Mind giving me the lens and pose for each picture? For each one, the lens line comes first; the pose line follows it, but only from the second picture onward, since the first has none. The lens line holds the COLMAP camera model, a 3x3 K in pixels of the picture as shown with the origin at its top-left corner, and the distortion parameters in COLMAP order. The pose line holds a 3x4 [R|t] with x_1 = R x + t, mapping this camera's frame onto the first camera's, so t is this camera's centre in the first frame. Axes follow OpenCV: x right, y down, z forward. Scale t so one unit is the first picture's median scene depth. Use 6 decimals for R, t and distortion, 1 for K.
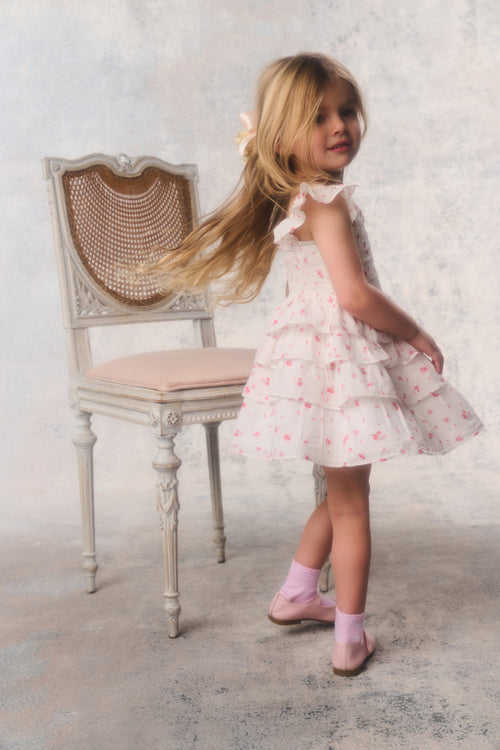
lens RADIAL K [[990.6, 0, 255.8], [0, 990.6, 381.6], [0, 0, 1]] dist [0.006875, 0.000000]
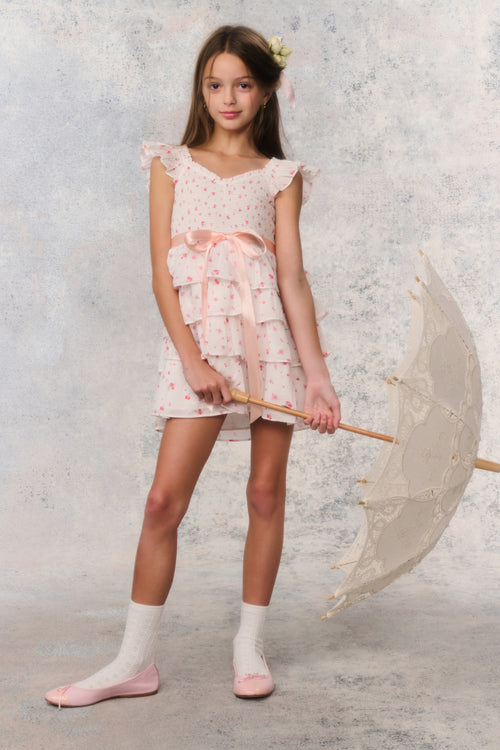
lens RADIAL K [[1433.5, 0, 227.7], [0, 1433.5, 372.7], [0, 0, 1]] dist [0.014208, 0.000000]
pose [[0.999647, 0.025109, 0.008687, -0.040048], [-0.024756, 0.998951, -0.038515, -0.022023], [-0.009645, 0.038286, 0.999220, -0.346619]]
